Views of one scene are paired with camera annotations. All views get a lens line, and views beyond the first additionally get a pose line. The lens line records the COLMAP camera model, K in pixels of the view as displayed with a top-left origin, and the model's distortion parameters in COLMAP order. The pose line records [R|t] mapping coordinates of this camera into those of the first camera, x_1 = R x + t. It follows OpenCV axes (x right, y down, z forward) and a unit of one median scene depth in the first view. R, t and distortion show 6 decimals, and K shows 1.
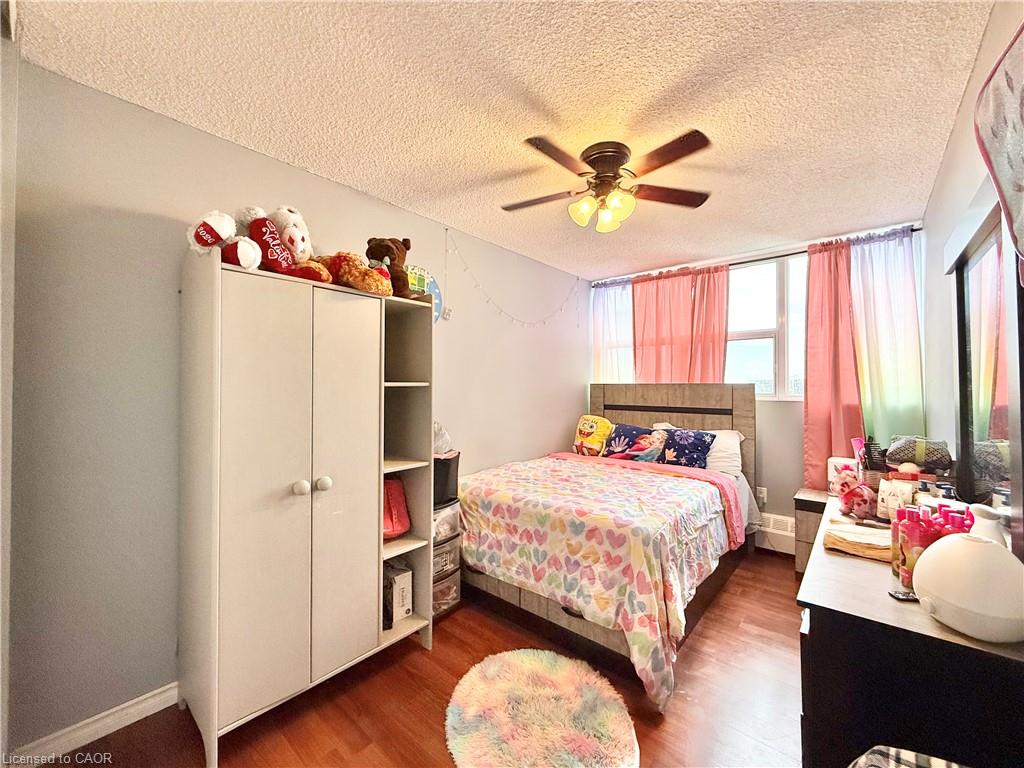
lens RADIAL K [[408.3, 0, 510.5], [0, 408.3, 385.2], [0, 0, 1]] dist [-0.000723, 0.000391]
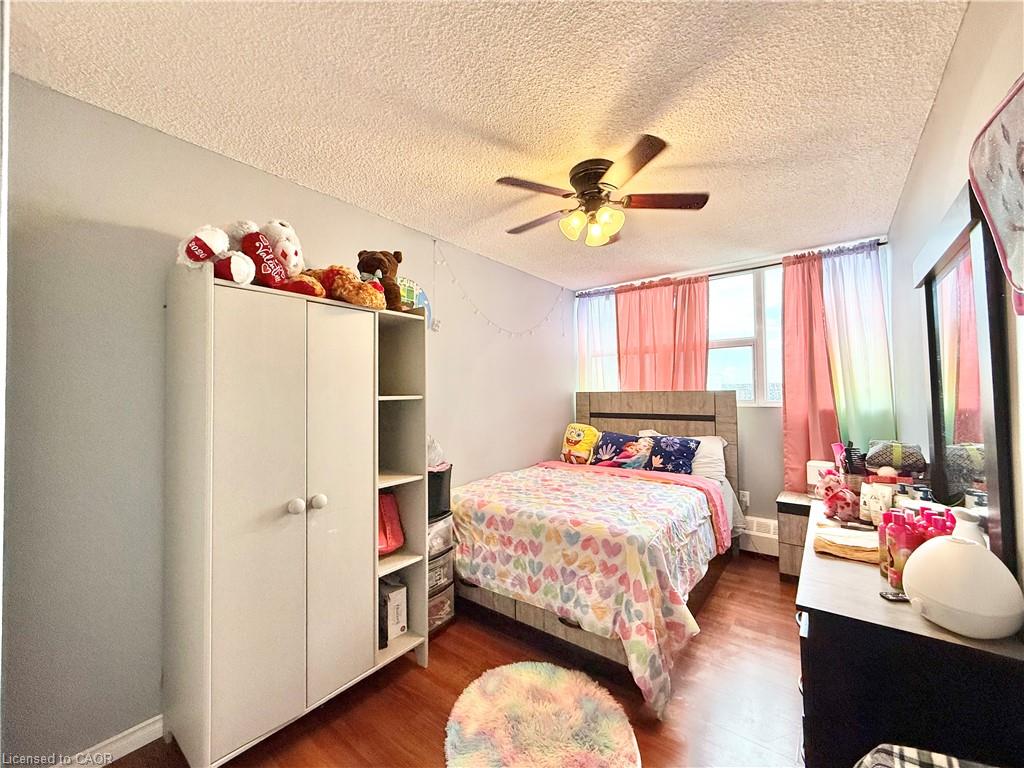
lens RADIAL K [[408.3, 0, 510.5], [0, 408.3, 385.2], [0, 0, 1]] dist [-0.000723, 0.000391]
pose [[0.998705, -0.012624, 0.049294, -0.029250], [0.013483, 0.999762, -0.017134, -0.010059], [-0.049066, 0.017776, 0.998637, -0.004150]]
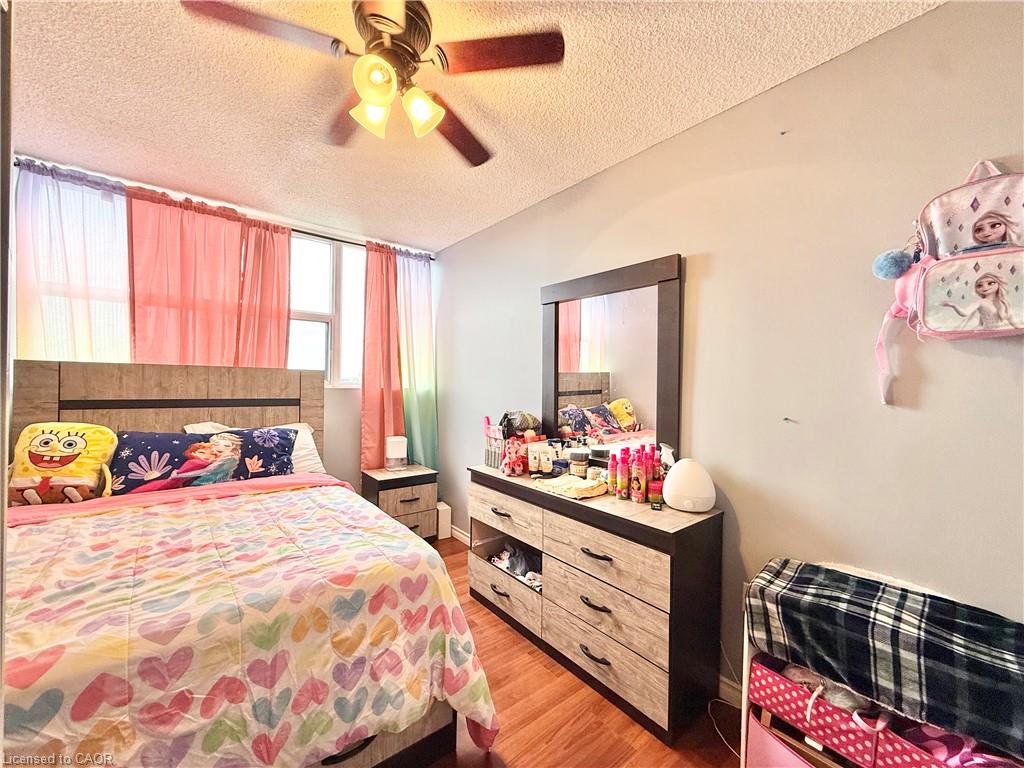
lens RADIAL K [[408.3, 0, 510.5], [0, 408.3, 385.2], [0, 0, 1]] dist [-0.000723, 0.000391]
pose [[0.182161, -0.007235, 0.983242, -0.322949], [-0.024575, 0.999627, 0.011908, 0.012145], [-0.982962, -0.026332, 0.181916, 0.570581]]
